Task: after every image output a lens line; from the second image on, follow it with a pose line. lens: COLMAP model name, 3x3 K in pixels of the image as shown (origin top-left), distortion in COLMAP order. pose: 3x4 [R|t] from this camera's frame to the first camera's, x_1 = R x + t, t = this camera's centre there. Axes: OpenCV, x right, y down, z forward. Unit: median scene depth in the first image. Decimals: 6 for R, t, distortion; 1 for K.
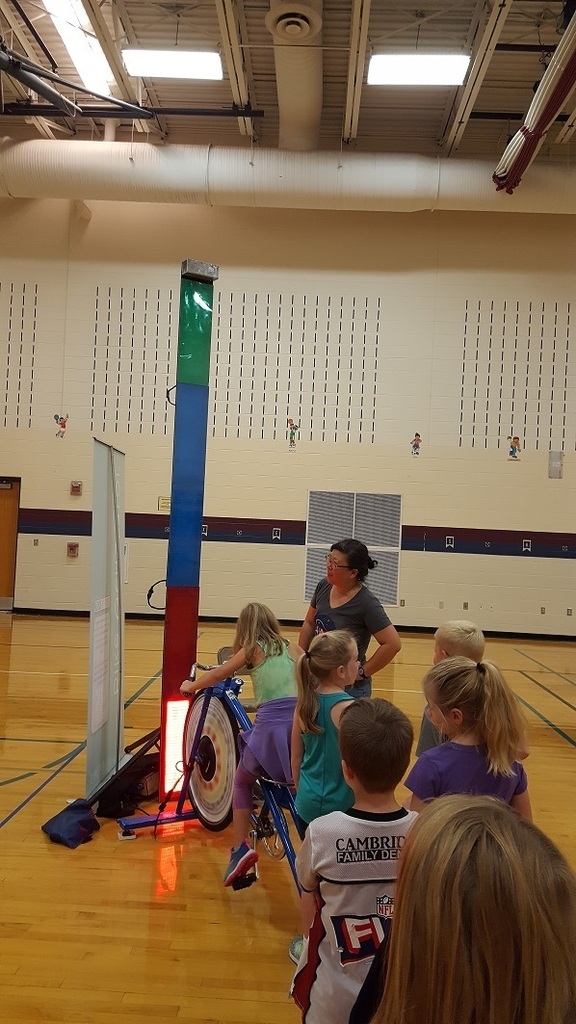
lens RADIAL K [[773.1, 0, 288.0], [0, 773.1, 512.0], [0, 0, 1]] dist [0.140622, -0.178495]
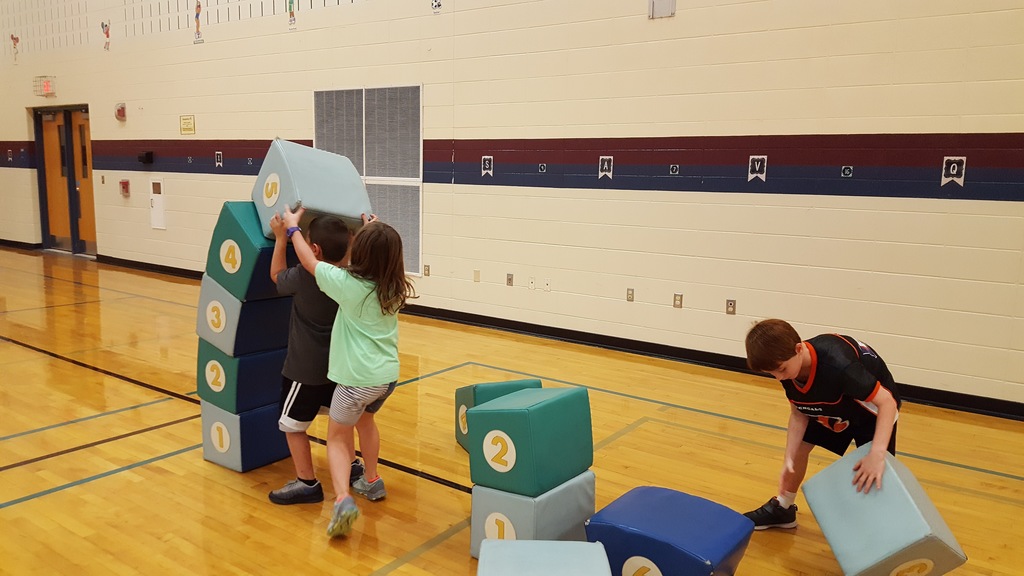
lens RADIAL K [[773.1, 0, 512.0], [0, 773.1, 288.0], [0, 0, 1]] dist [0.140622, -0.178495]
pose [[0.818130, 0.054654, -0.572430, 0.544352], [0.034658, 0.988977, 0.143958, 0.045640], [0.573988, -0.137616, 0.807217, 0.546533]]
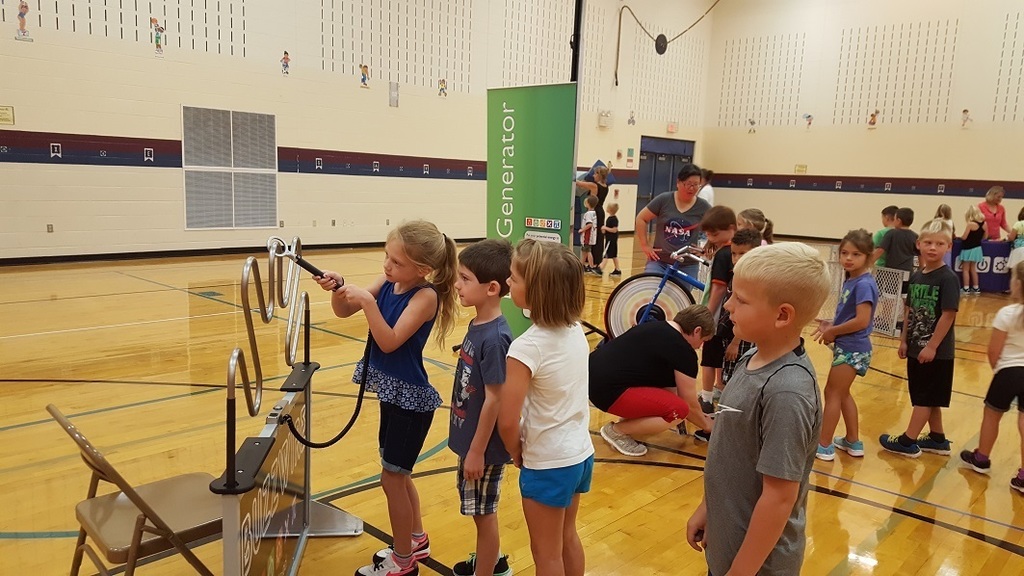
lens RADIAL K [[773.1, 0, 512.0], [0, 773.1, 288.0], [0, 0, 1]] dist [0.140622, -0.178495]
pose [[0.657652, -0.128764, 0.742236, -0.427556], [-0.033883, 0.979230, 0.199900, -0.017058], [-0.752560, -0.156614, 0.639630, 0.096289]]
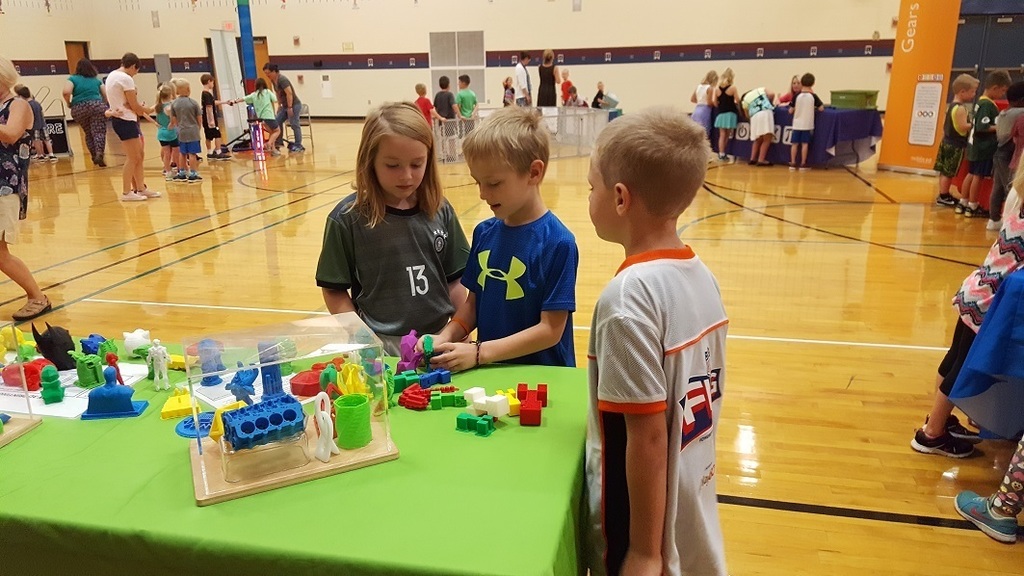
lens RADIAL K [[773.1, 0, 512.0], [0, 773.1, 288.0], [0, 0, 1]] dist [0.140622, -0.178495]
pose [[0.975637, -0.008577, -0.219223, 0.552207], [0.075180, 0.951806, 0.297344, 0.006600], [0.206108, -0.306581, 0.929262, -0.650121]]
